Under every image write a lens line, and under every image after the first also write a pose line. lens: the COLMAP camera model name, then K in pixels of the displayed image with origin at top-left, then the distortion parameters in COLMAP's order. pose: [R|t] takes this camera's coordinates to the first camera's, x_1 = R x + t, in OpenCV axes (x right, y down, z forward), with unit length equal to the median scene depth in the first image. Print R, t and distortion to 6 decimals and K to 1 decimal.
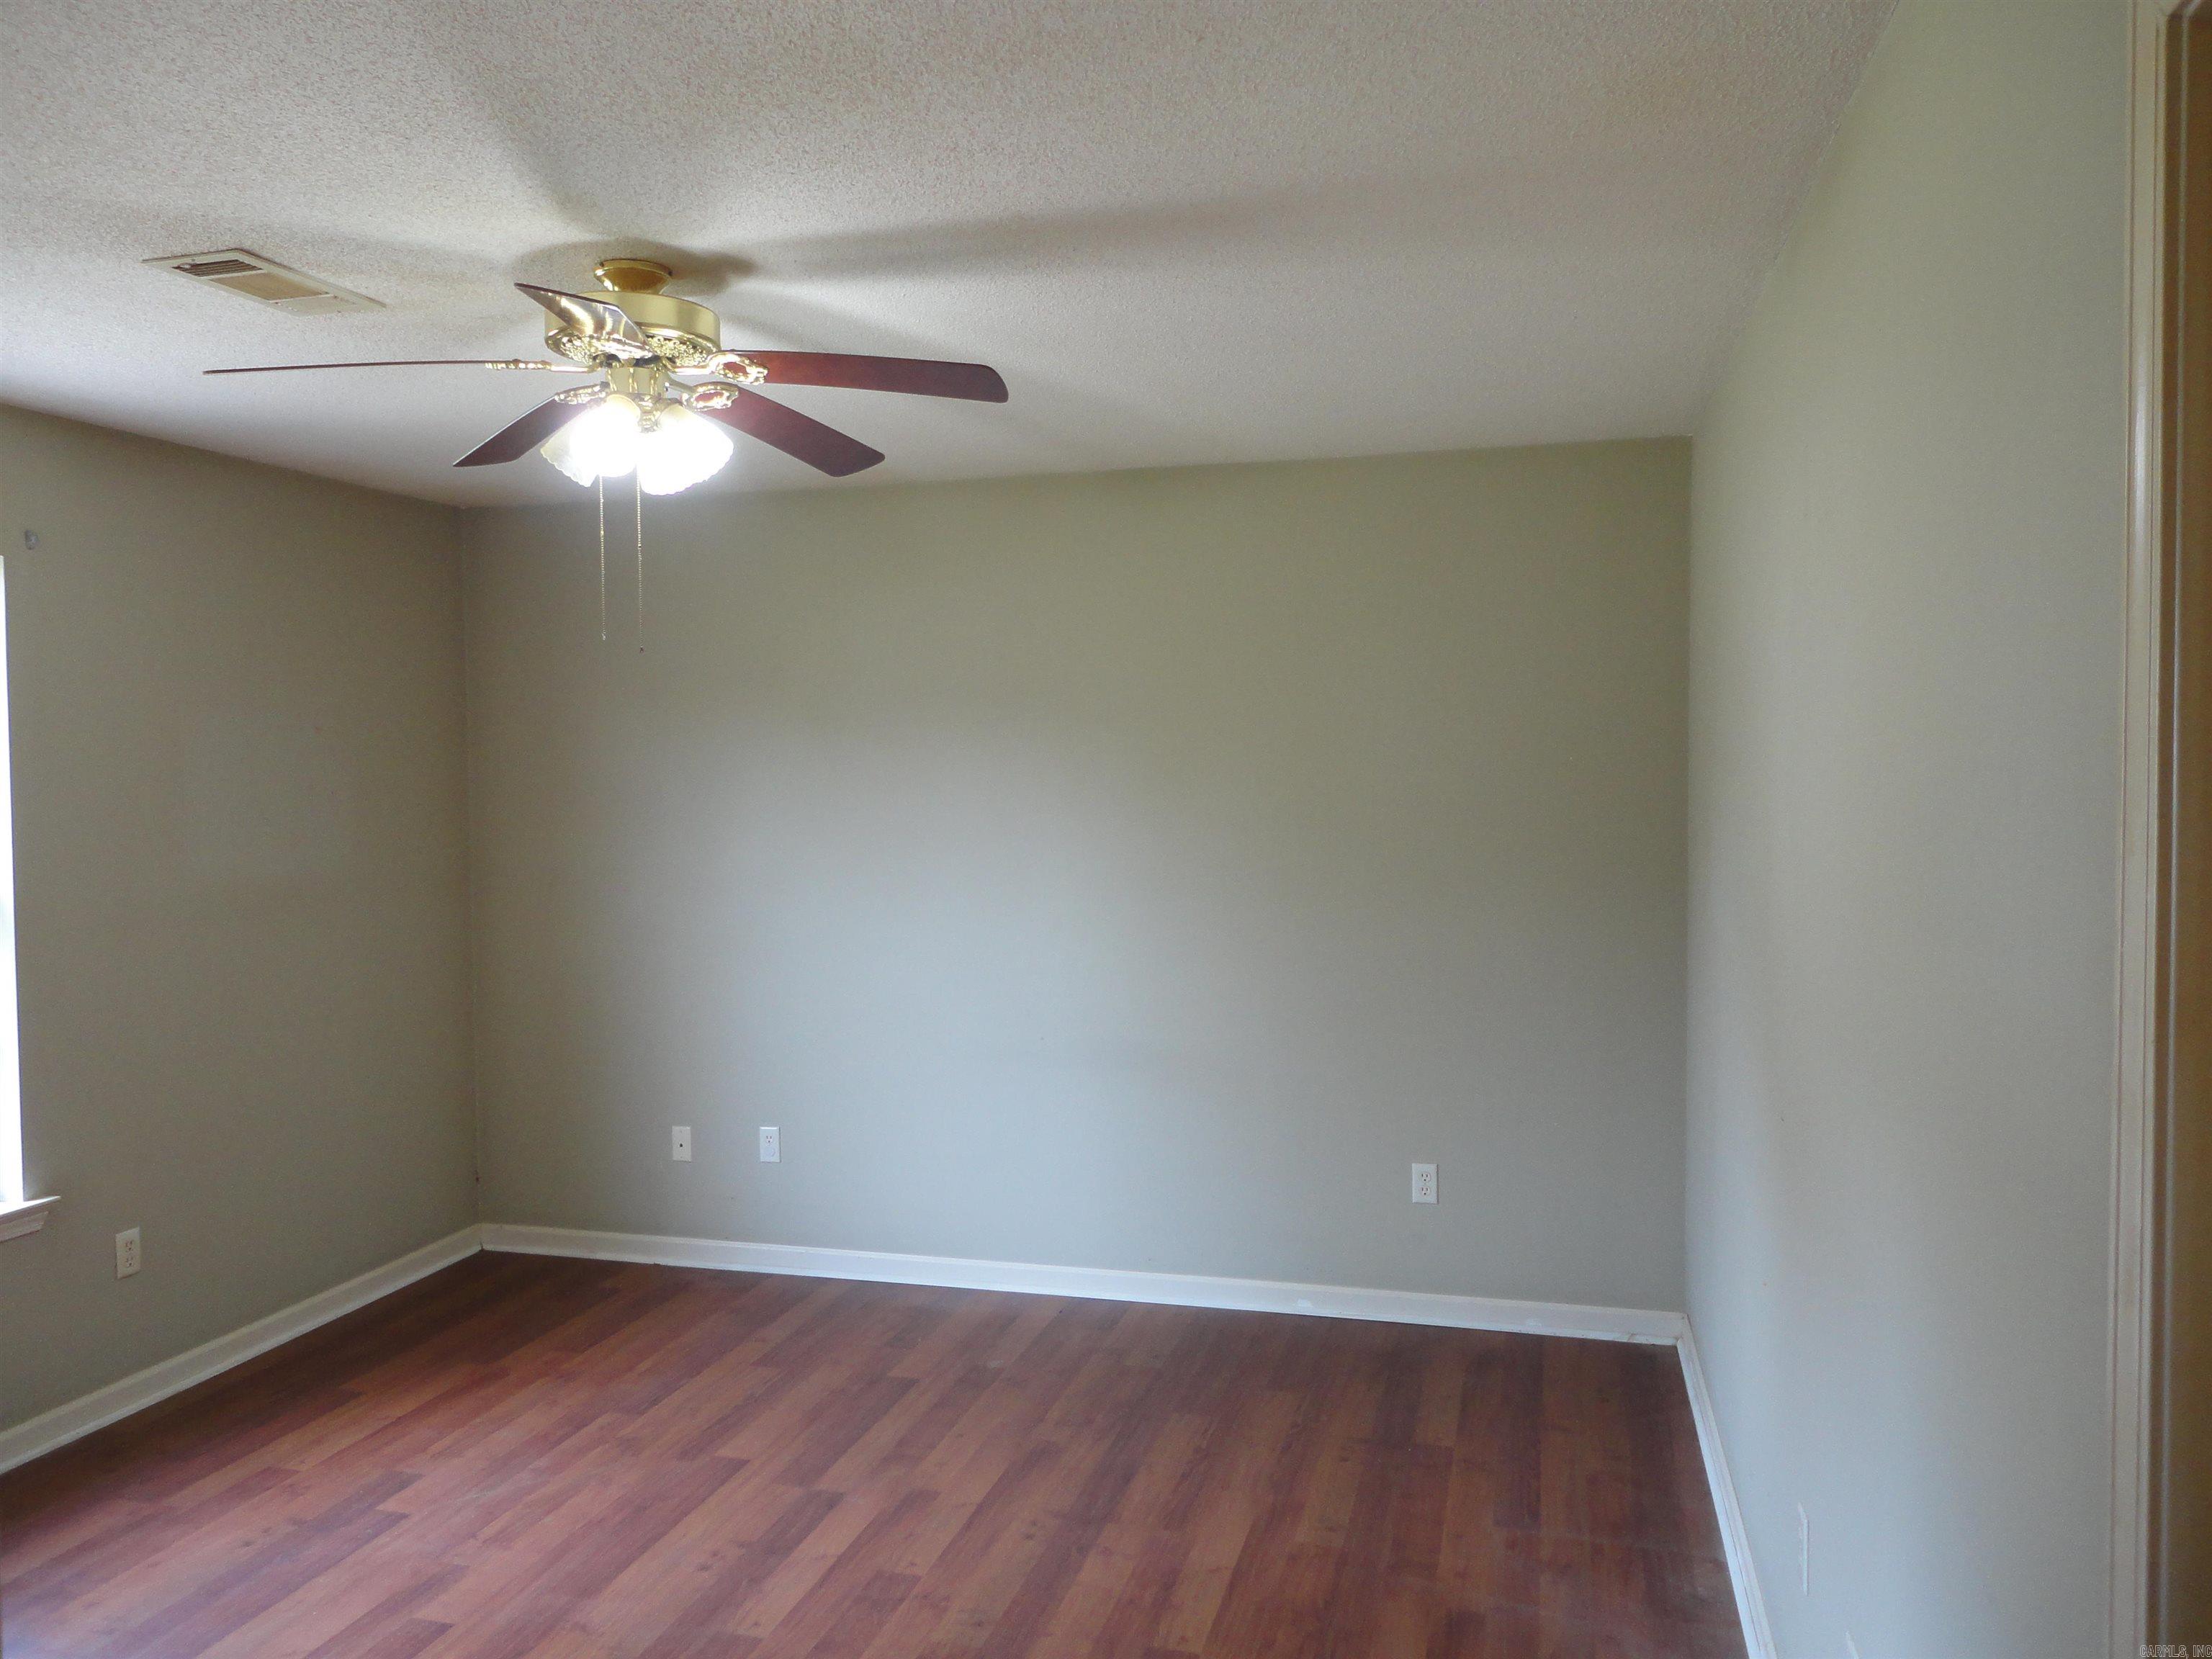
lens RADIAL K [[1643.4, 0, 1111.9], [0, 1643.4, 829.8], [0, 0, 1]] dist [0.003081, 0.007281]
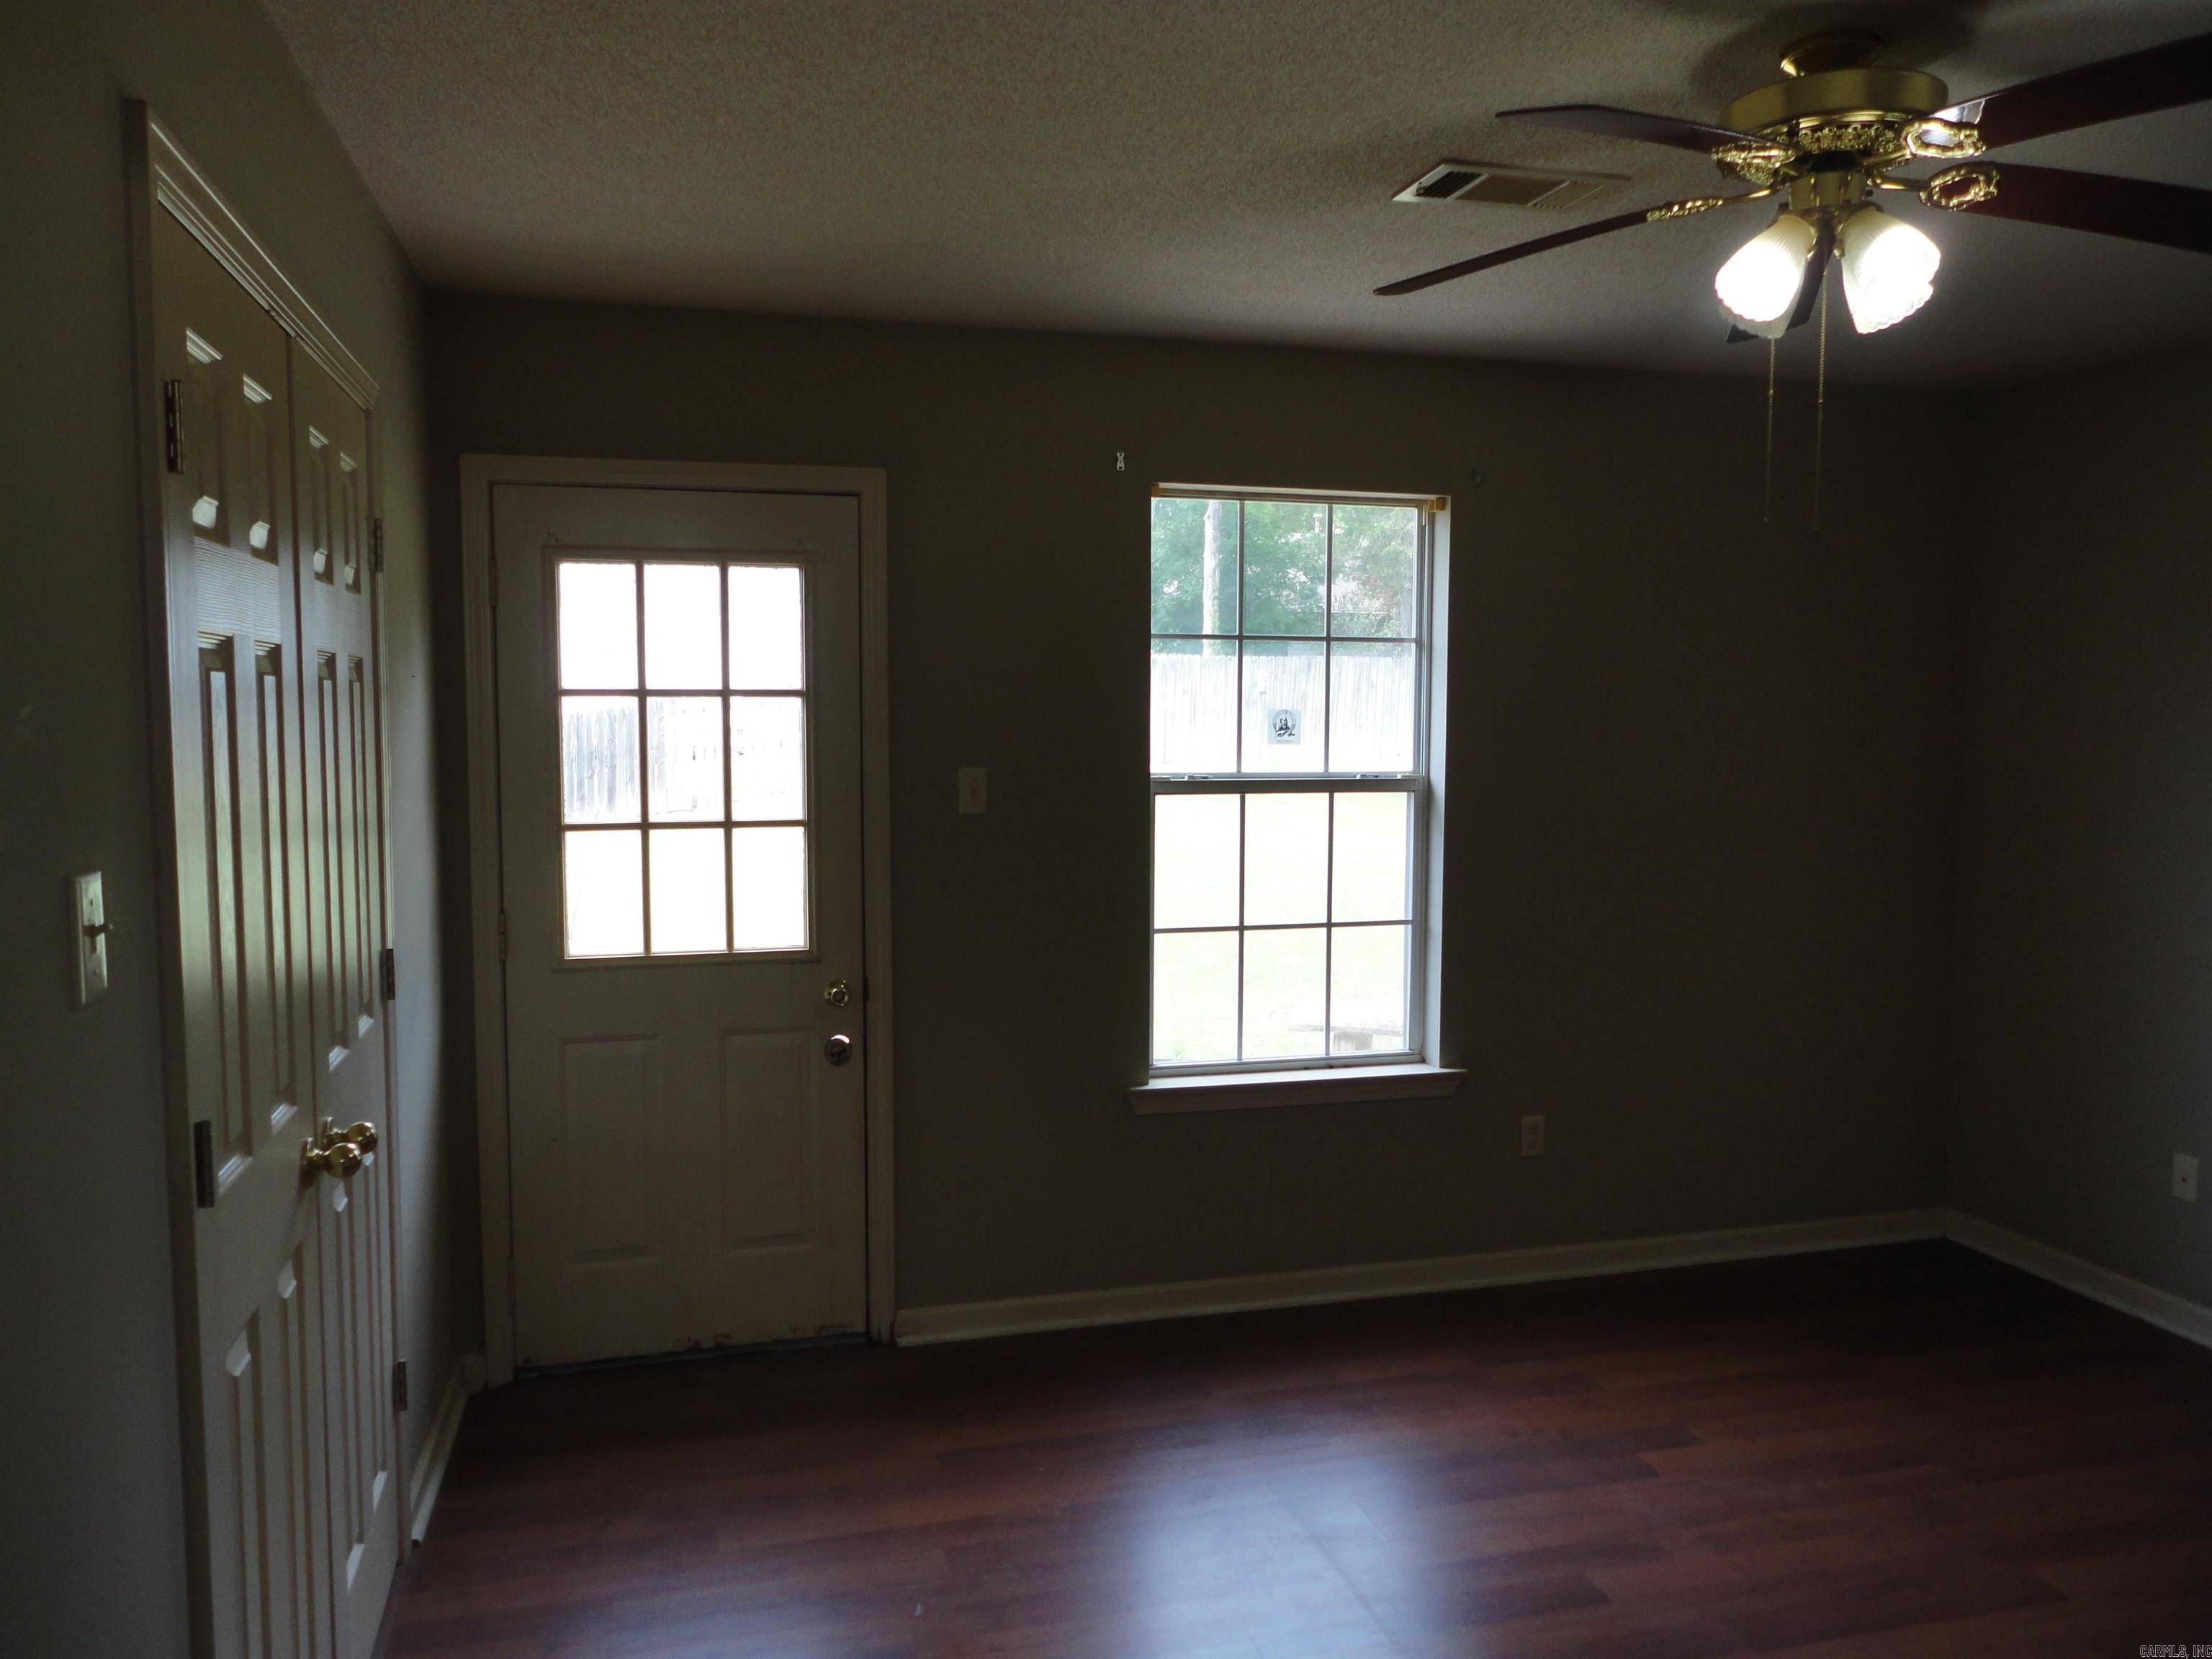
lens RADIAL K [[1643.4, 0, 1113.1], [0, 1643.4, 828.8], [0, 0, 1]] dist [0.003081, 0.007281]
pose [[0.507140, 0.079185, -0.858218, 0.195229], [-0.043180, 0.996854, 0.066460, -0.004151], [0.860781, 0.003354, 0.508964, 0.242515]]
